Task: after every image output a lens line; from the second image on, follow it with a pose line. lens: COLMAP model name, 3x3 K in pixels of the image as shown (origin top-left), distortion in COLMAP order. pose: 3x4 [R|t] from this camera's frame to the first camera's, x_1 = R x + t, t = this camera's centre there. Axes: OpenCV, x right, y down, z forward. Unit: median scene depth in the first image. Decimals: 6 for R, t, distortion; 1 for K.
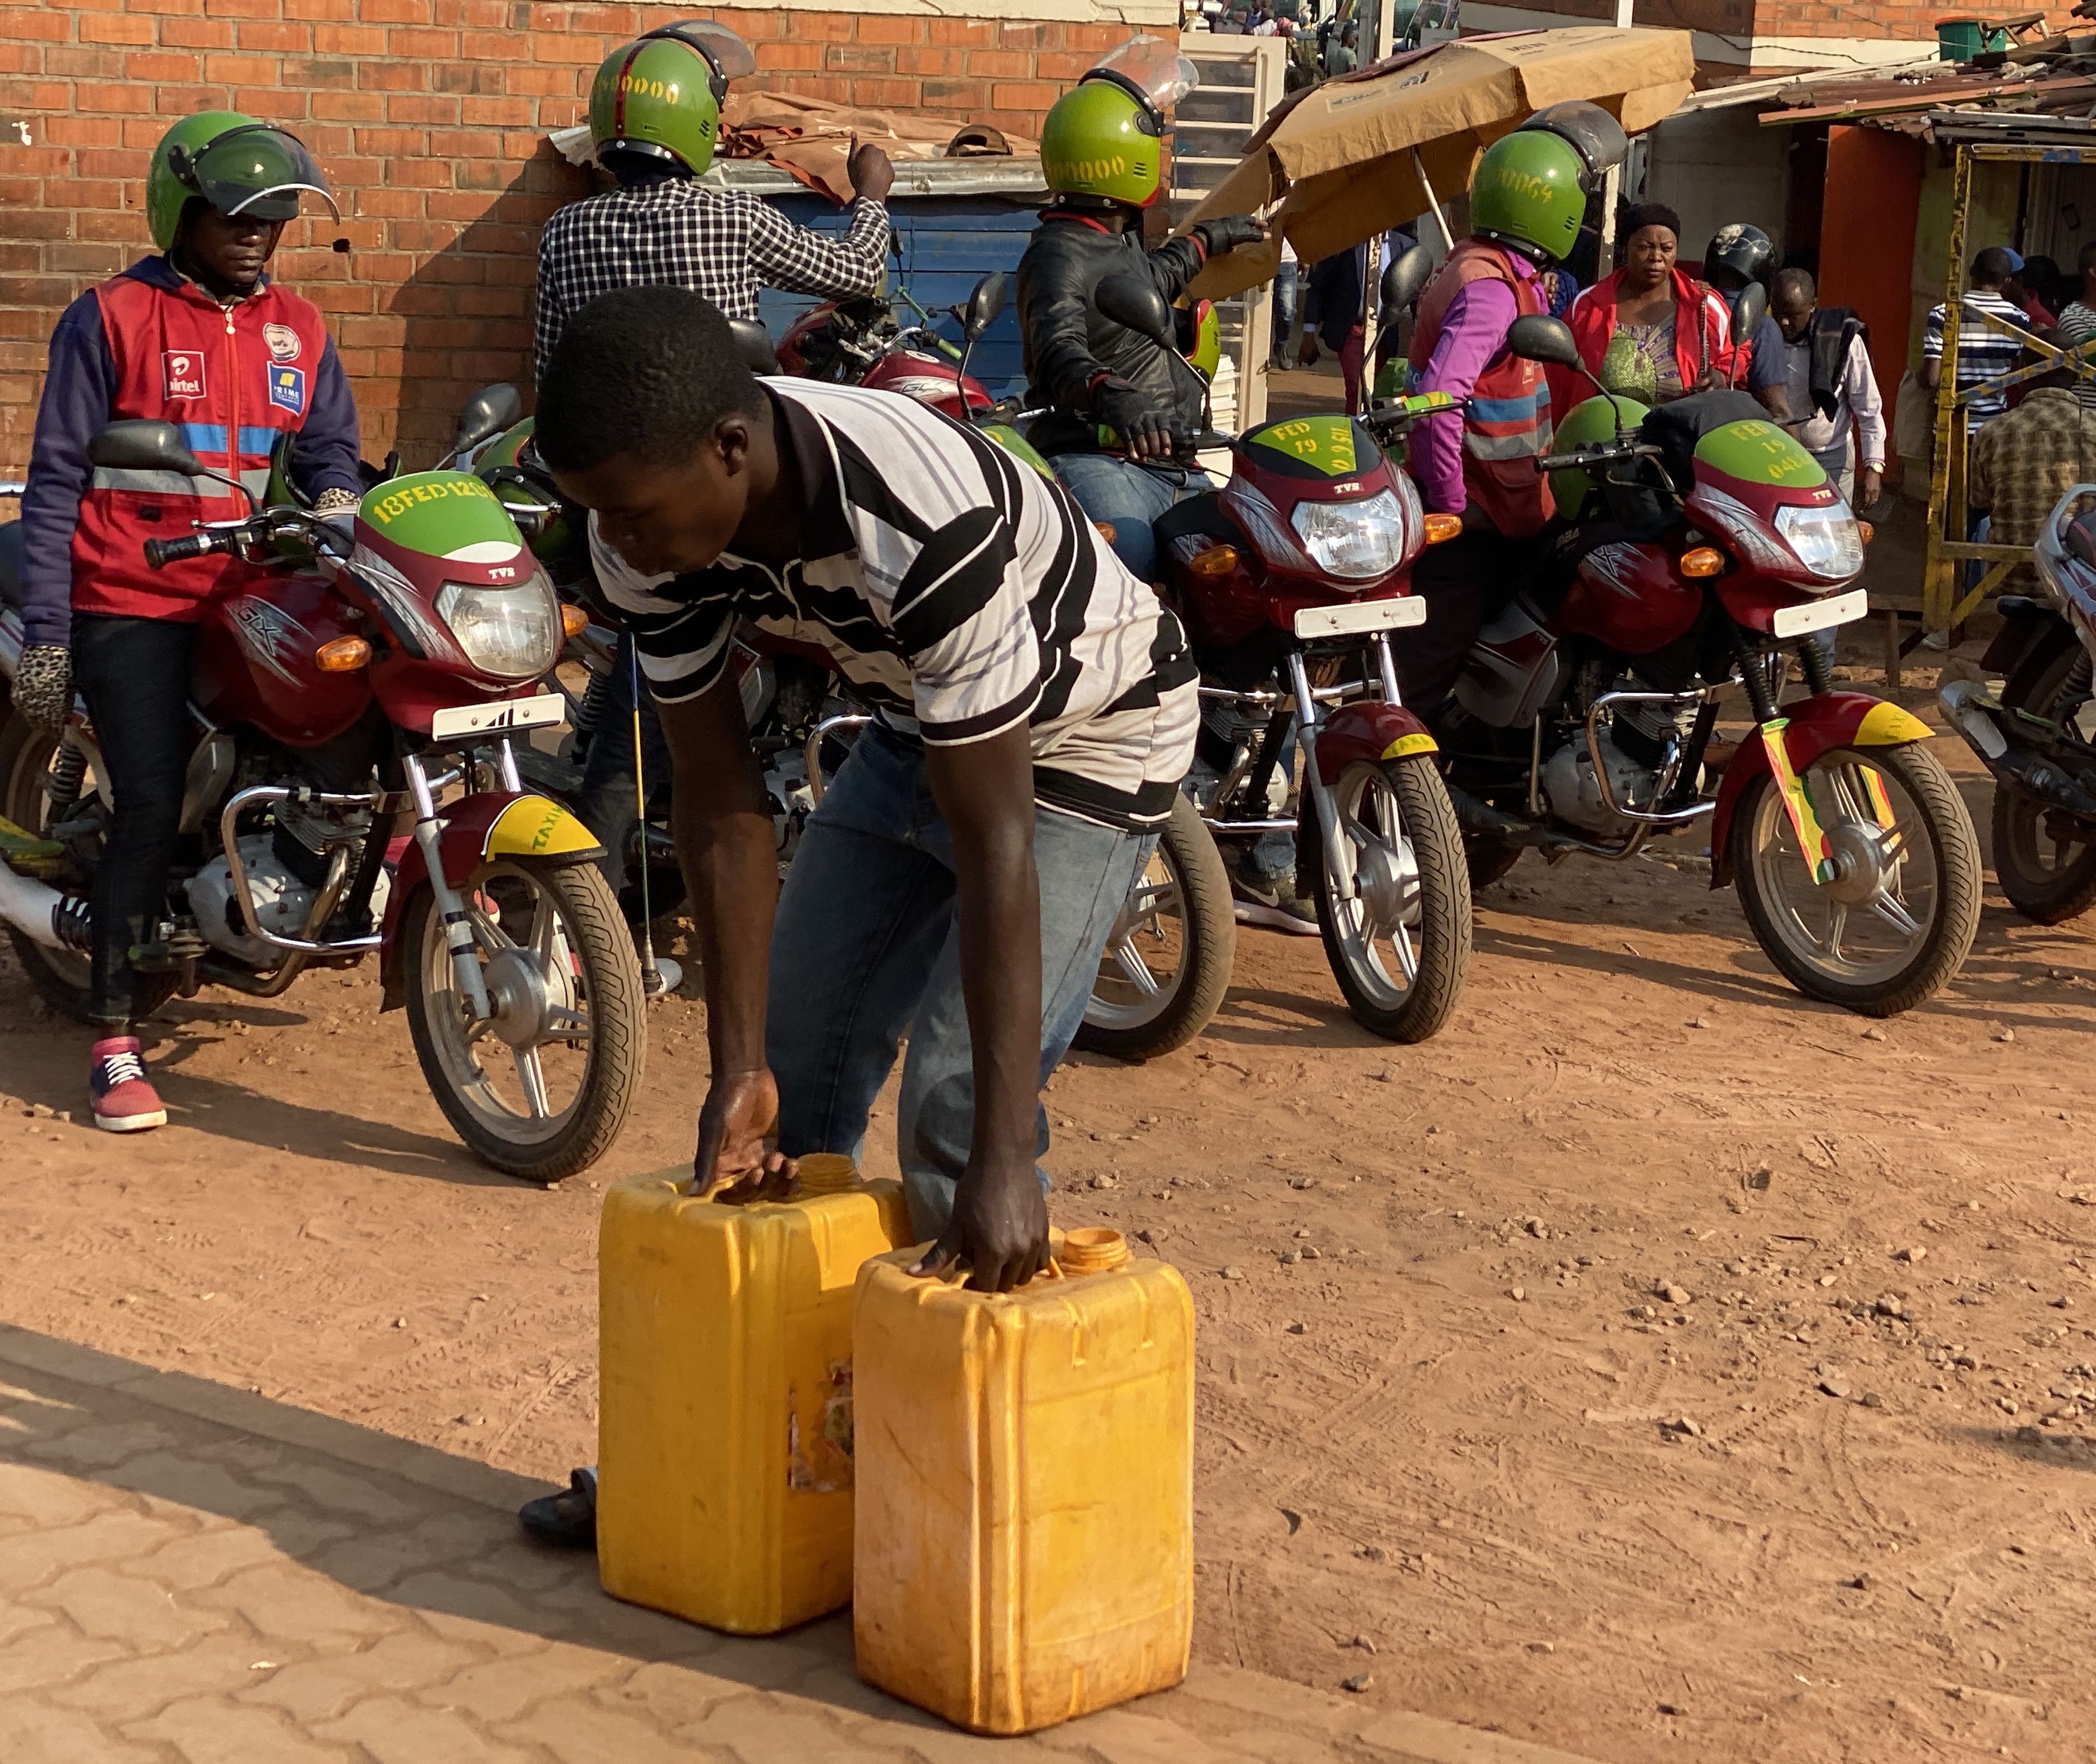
lens RADIAL K [[4826.0, 0, 1048.0], [0, 4826.0, 882.0], [0, 0, 1]] dist [0.447478, -4.804127]
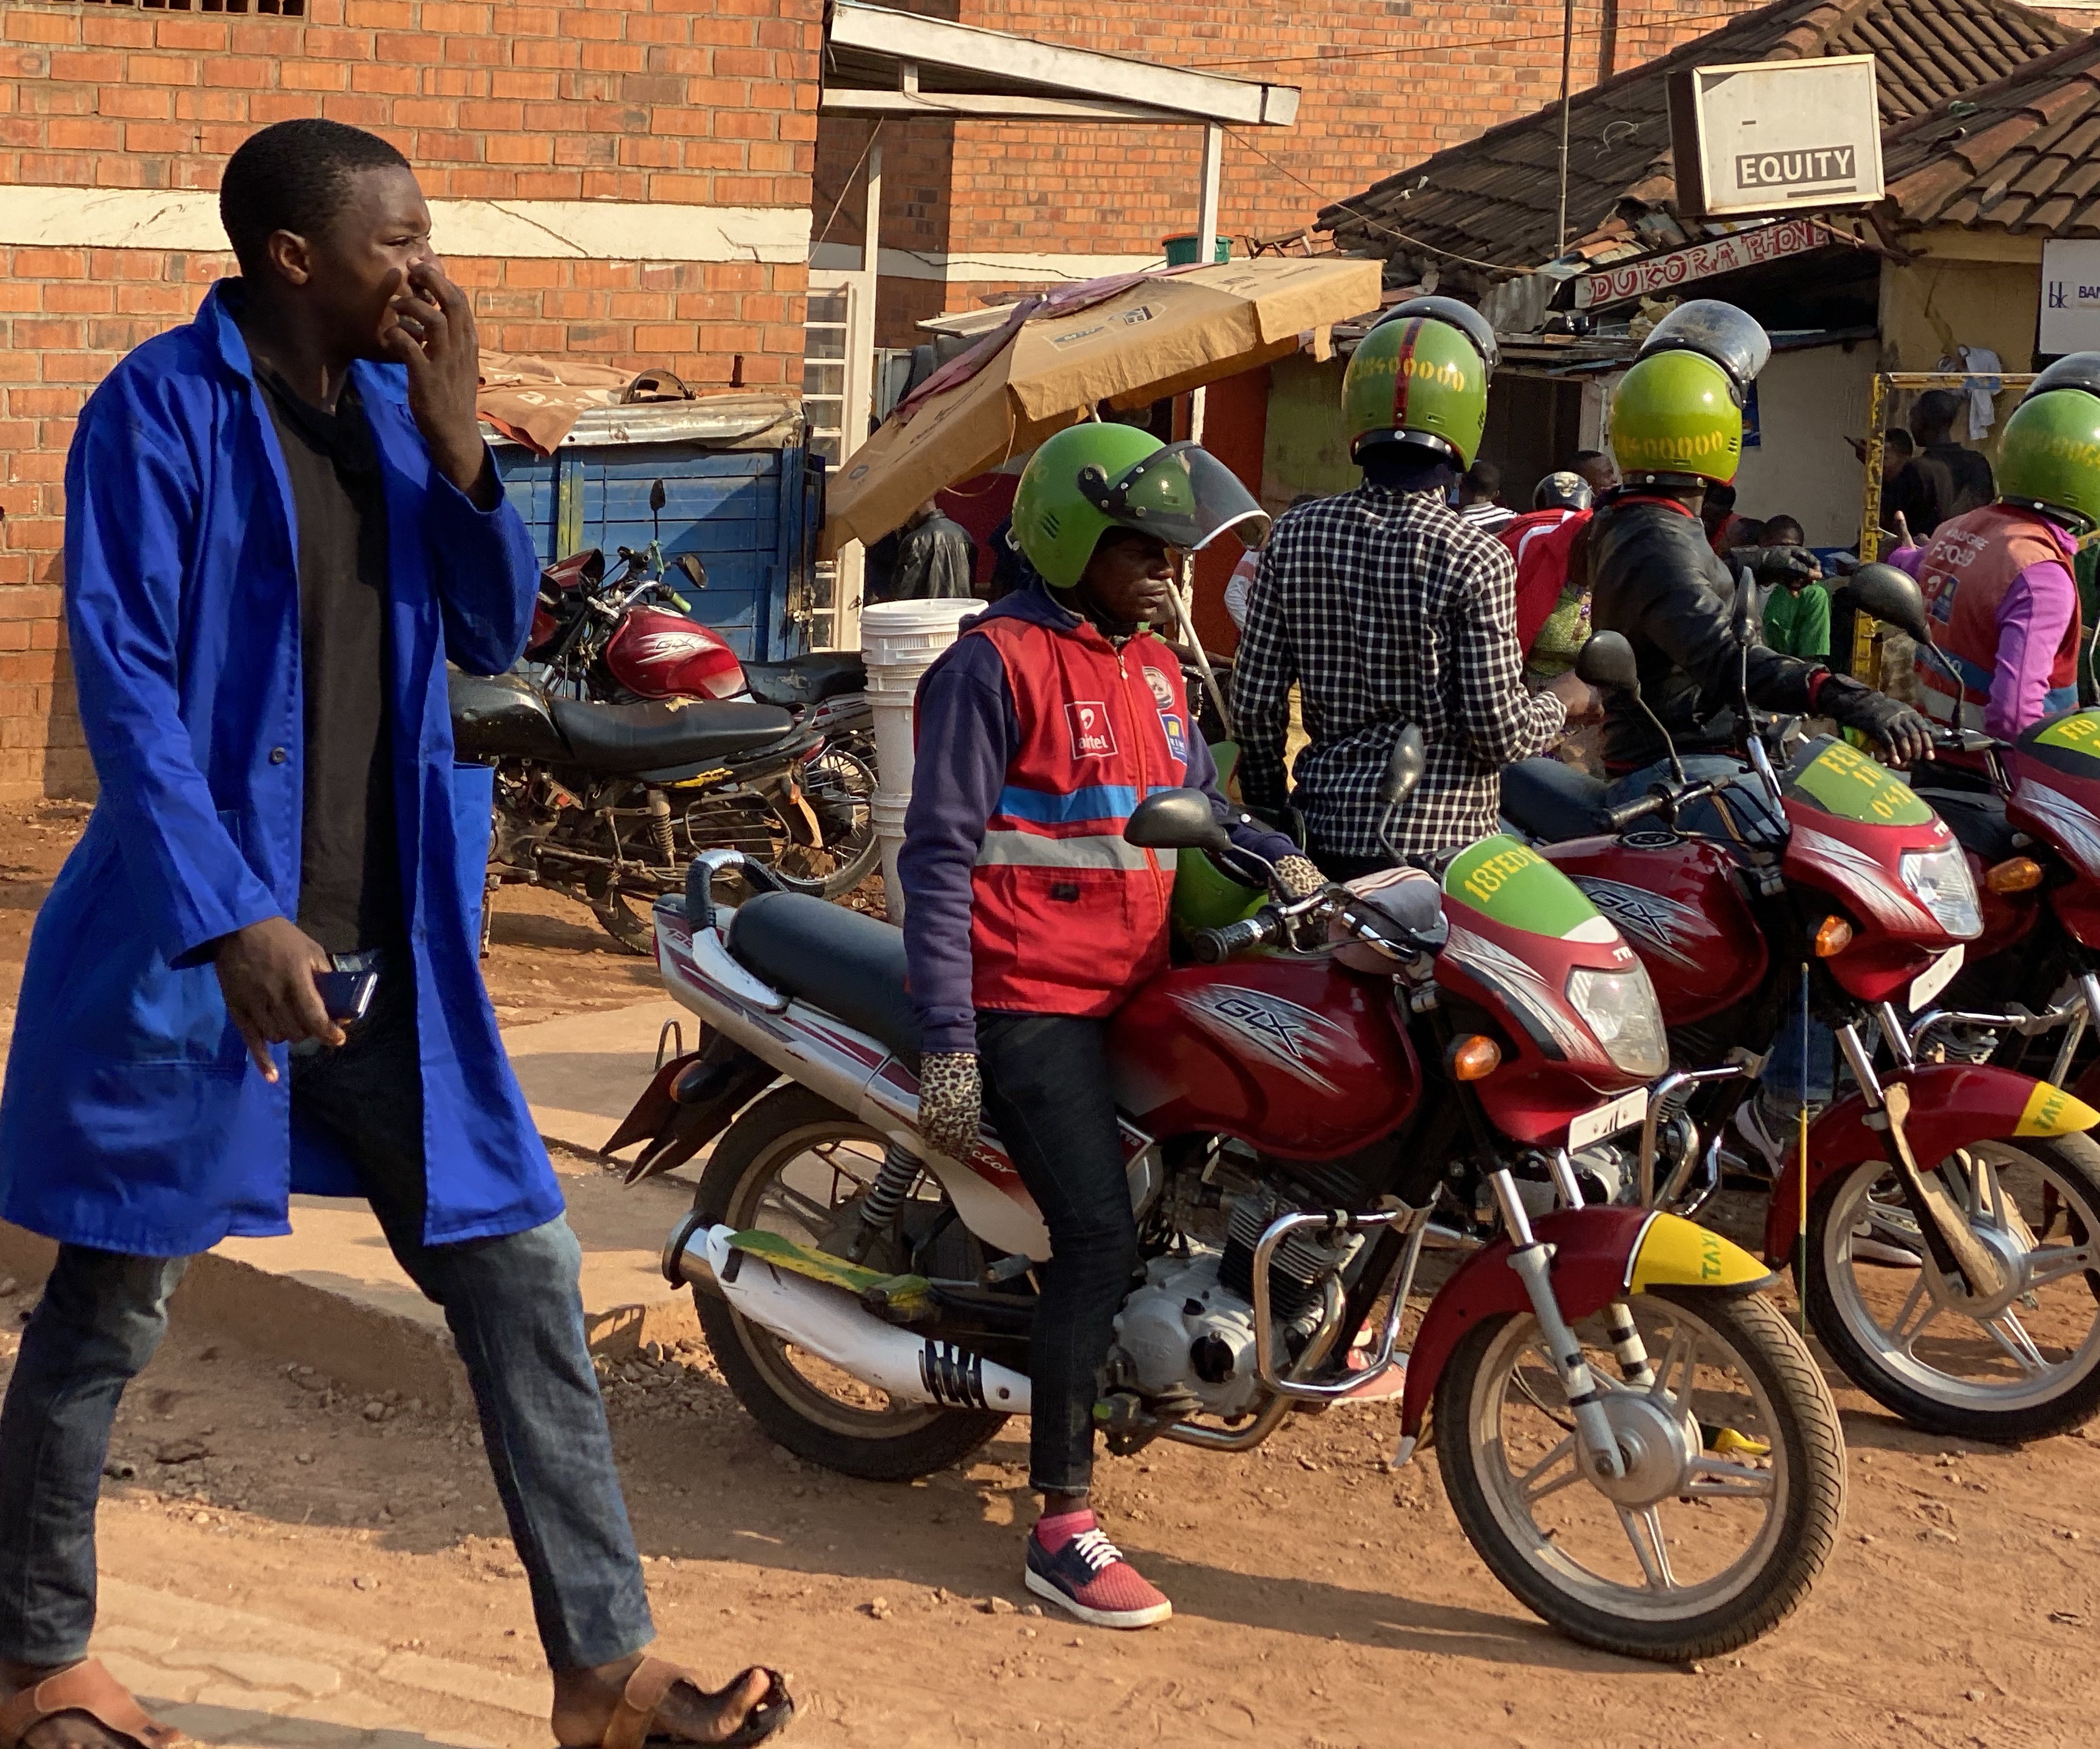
lens RADIAL K [[4810.1, 0, 1050.0], [0, 4810.1, 874.5], [0, 0, 1]] dist [0.069640, 0.552718]
pose [[0.986594, -0.041267, 0.157889, -0.316820], [0.048236, 0.998012, -0.040560, -0.044089], [-0.155901, 0.047632, 0.986623, 0.164872]]
